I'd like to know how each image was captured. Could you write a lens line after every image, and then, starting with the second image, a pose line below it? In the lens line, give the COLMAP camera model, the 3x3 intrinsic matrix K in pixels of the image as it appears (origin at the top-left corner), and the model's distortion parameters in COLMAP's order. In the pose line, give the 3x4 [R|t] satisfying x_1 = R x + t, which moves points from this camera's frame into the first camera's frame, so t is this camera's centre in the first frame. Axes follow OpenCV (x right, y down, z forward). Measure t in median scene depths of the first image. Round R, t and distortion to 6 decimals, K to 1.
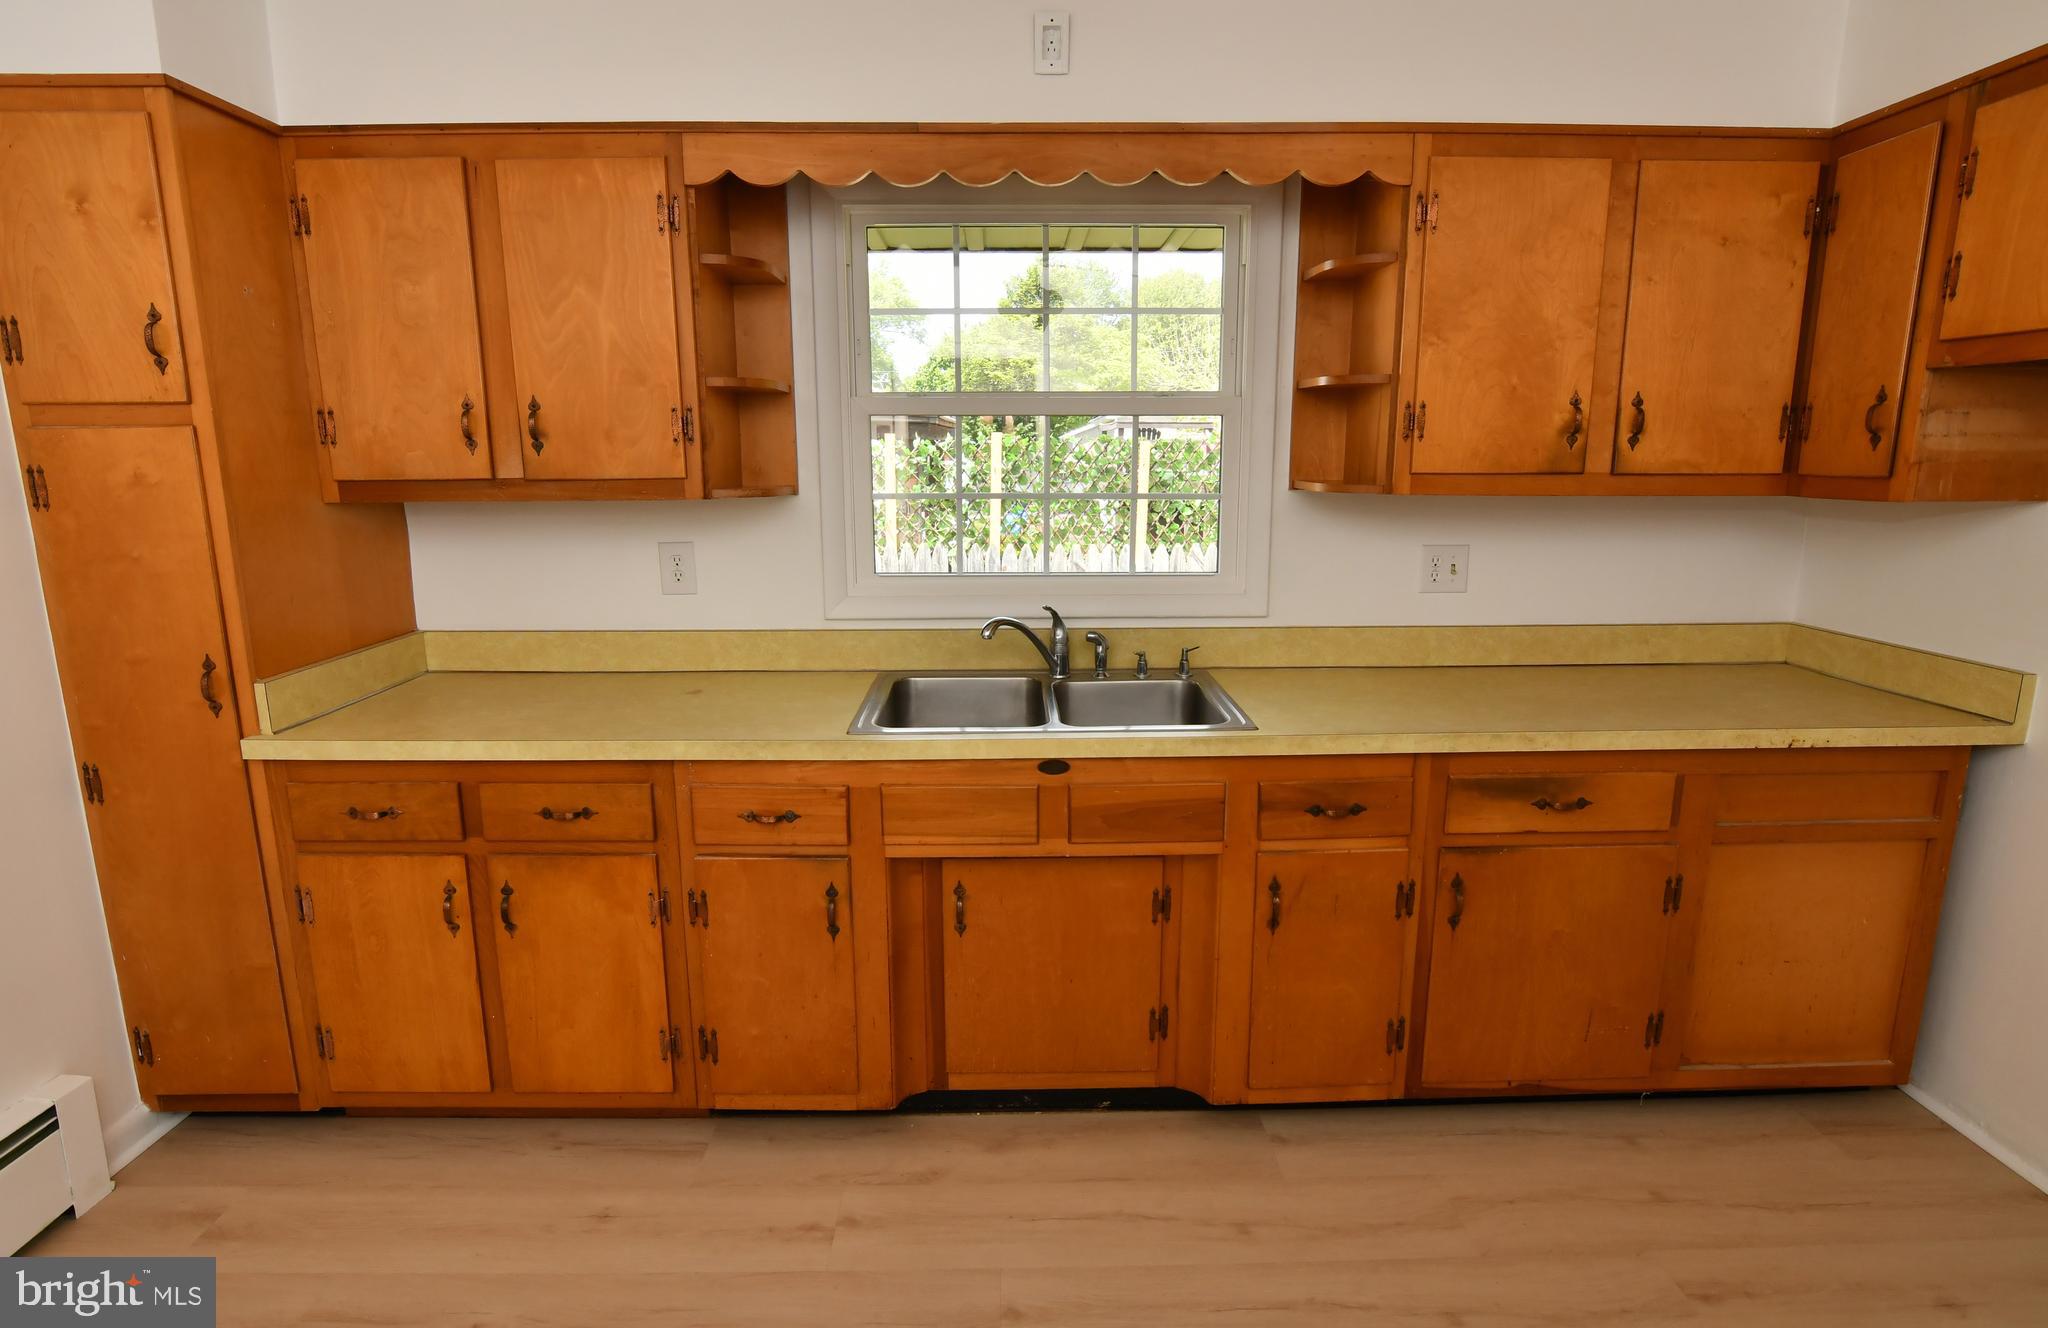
lens RADIAL K [[1008.5, 0, 1018.8], [0, 1008.5, 655.5], [0, 0, 1]] dist [-0.025498, 0.006684]
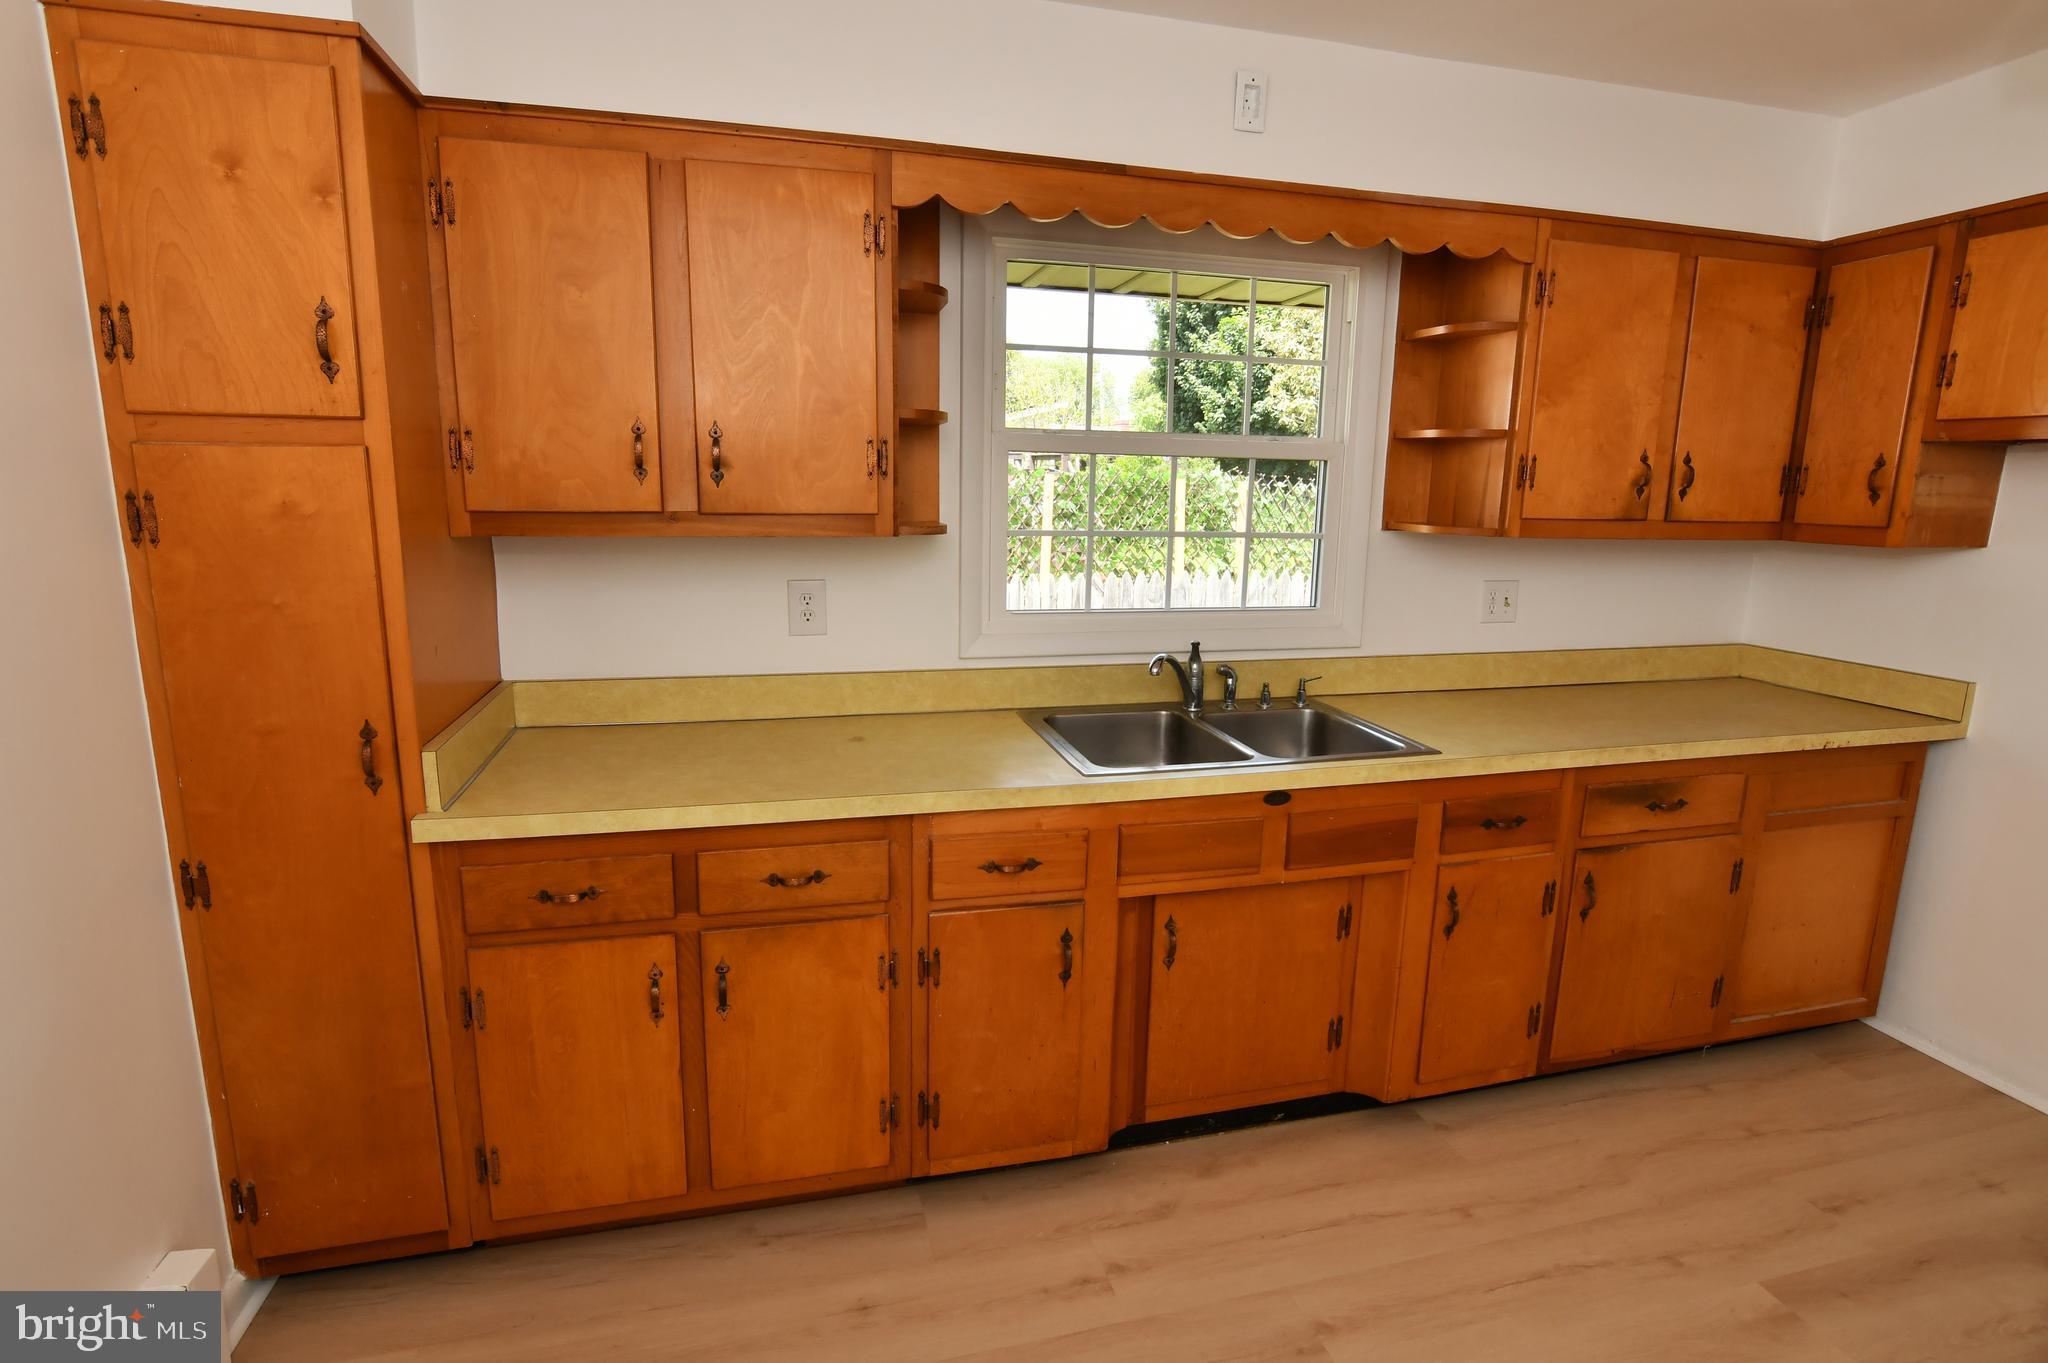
lens RADIAL K [[992.4, 0, 1020.8], [0, 992.4, 673.2], [0, 0, 1]] dist [-0.027560, 0.007769]
pose [[0.971507, -0.025282, 0.235660, -0.442369], [0.026470, 0.999648, -0.001878, -0.022452], [-0.235530, 0.008063, 0.971834, 0.065907]]
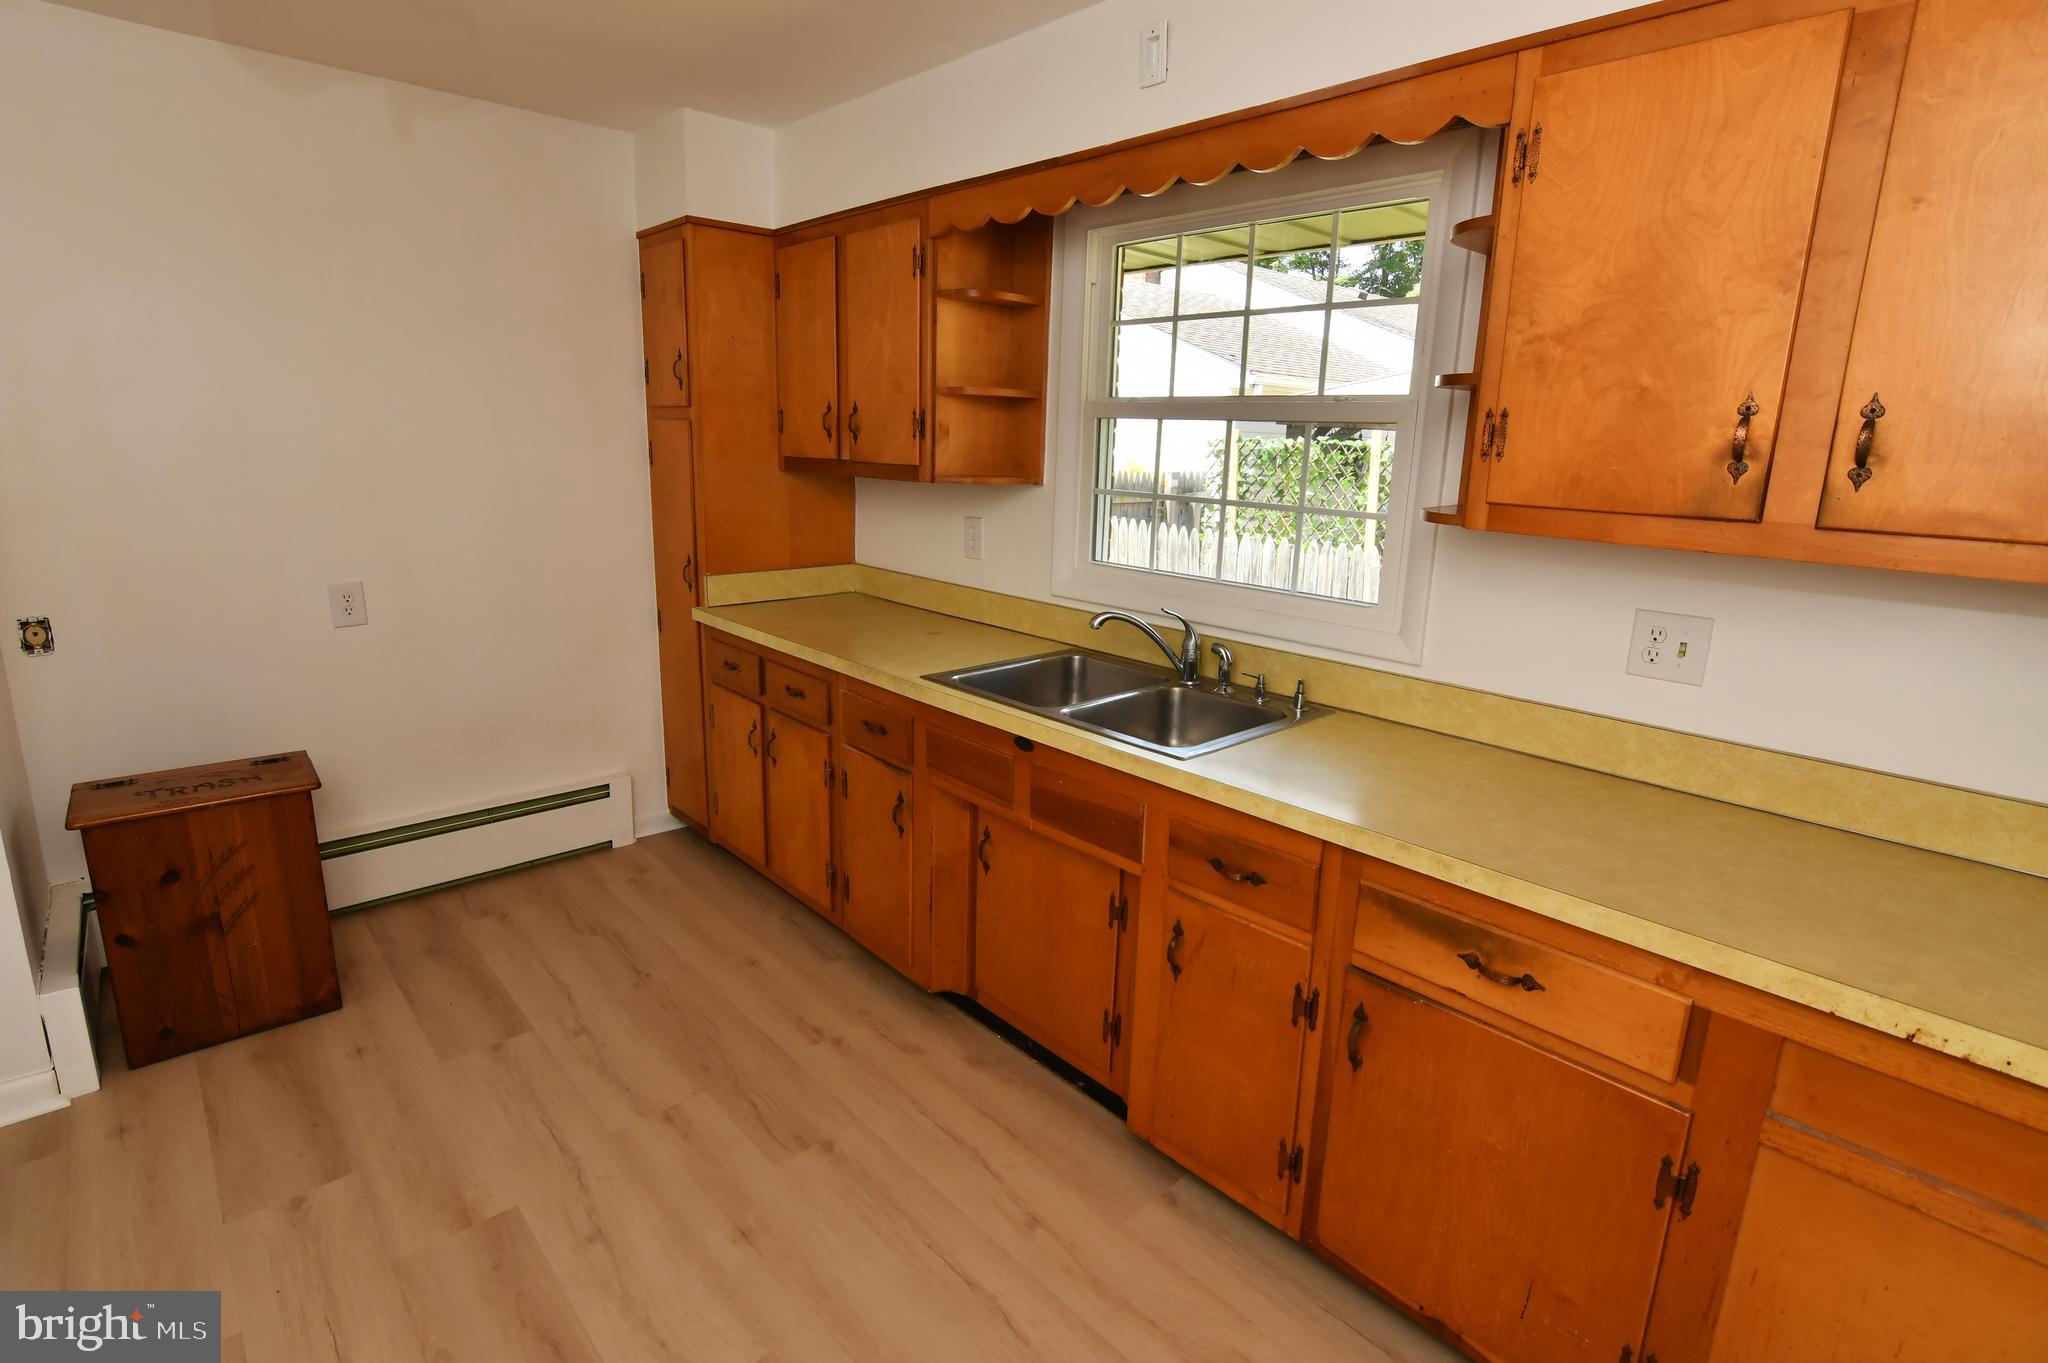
lens RADIAL K [[992.4, 0, 1028.6], [0, 992.4, 671.6], [0, 0, 1]] dist [-0.027560, 0.007769]
pose [[0.666123, 0.194766, -0.719962, 0.768040], [-0.176140, 0.979077, 0.101895, -0.074190], [0.724744, 0.058939, 0.686492, 0.250481]]
